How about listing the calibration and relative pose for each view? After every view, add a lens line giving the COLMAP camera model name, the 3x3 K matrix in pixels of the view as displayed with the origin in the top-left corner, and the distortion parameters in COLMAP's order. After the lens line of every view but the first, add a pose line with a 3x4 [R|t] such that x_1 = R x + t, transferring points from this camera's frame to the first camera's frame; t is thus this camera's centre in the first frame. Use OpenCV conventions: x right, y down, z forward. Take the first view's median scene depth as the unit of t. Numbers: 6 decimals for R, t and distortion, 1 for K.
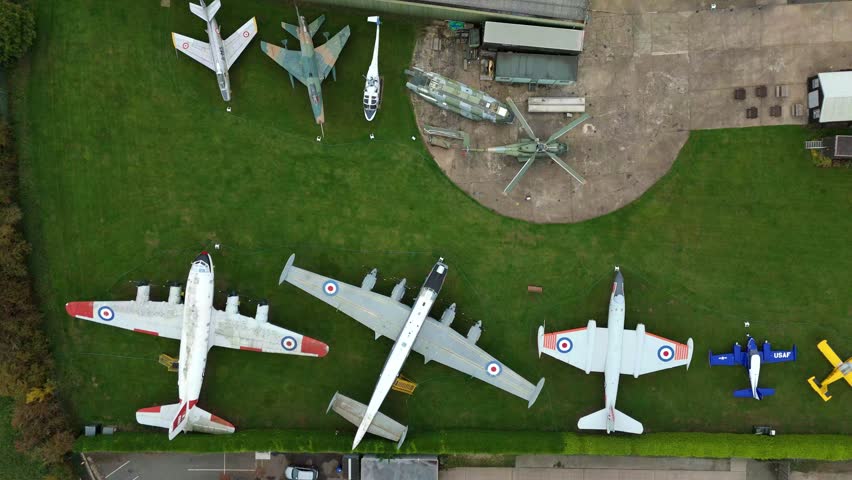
lens RADIAL K [[621.6, 0, 426.0], [0, 621.6, 240.0], [0, 0, 1]] dist [0.090530, -0.092491]
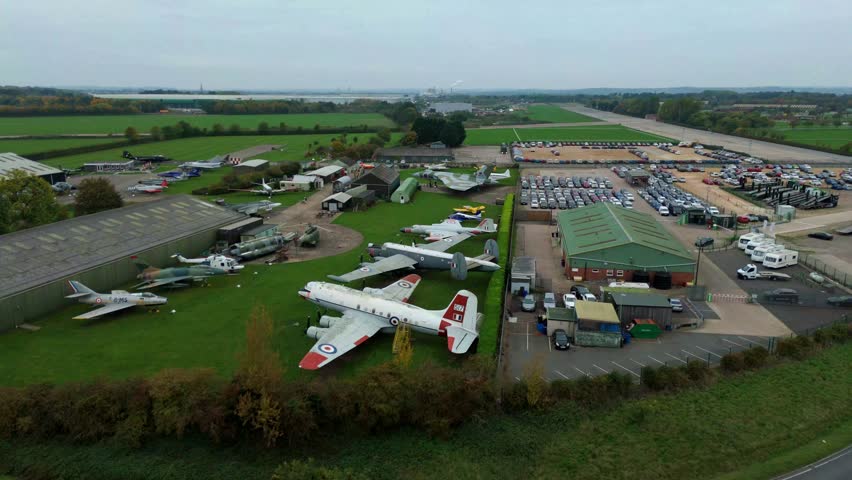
lens RADIAL K [[621.6, 0, 426.0], [0, 621.6, 240.0], [0, 0, 1]] dist [0.090530, -0.092491]
pose [[0.154228, -0.204903, 0.966555, -1.242124], [0.987613, 0.003387, -0.156871, 0.370438], [0.028870, 0.978777, 0.202887, 0.693474]]
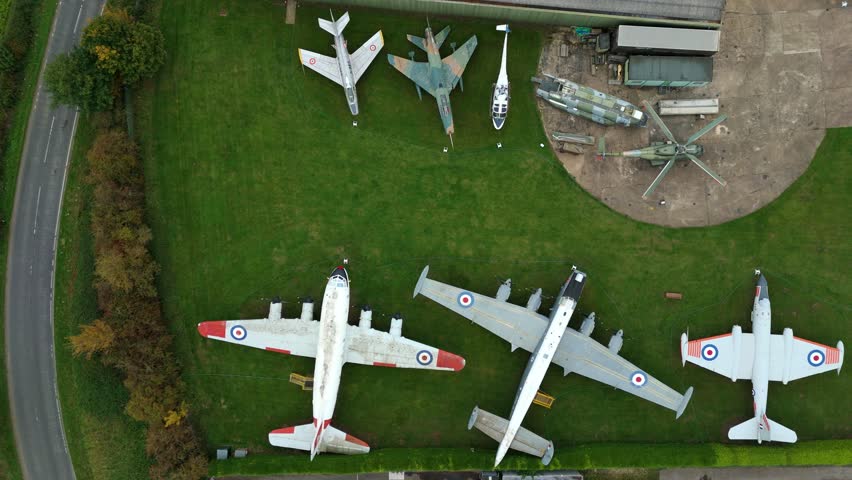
lens RADIAL K [[621.6, 0, 426.0], [0, 621.6, 240.0], [0, 0, 1]] dist [0.090530, -0.092491]
pose [[0.999543, -0.030220, -0.000394, -0.208367], [0.030181, 0.998753, -0.039780, 0.019857], [0.001595, 0.039750, 0.999208, 0.018165]]
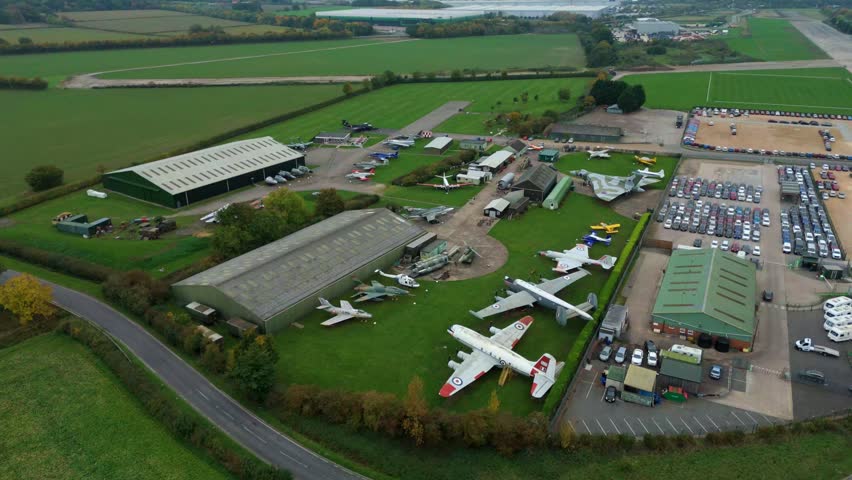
lens RADIAL K [[621.6, 0, 426.0], [0, 621.6, 240.0], [0, 0, 1]] dist [0.090530, -0.092491]
pose [[0.445758, -0.321619, 0.835381, -1.587556], [0.894799, 0.133852, -0.425931, 0.600750], [0.025170, 0.937360, 0.347451, 0.218884]]
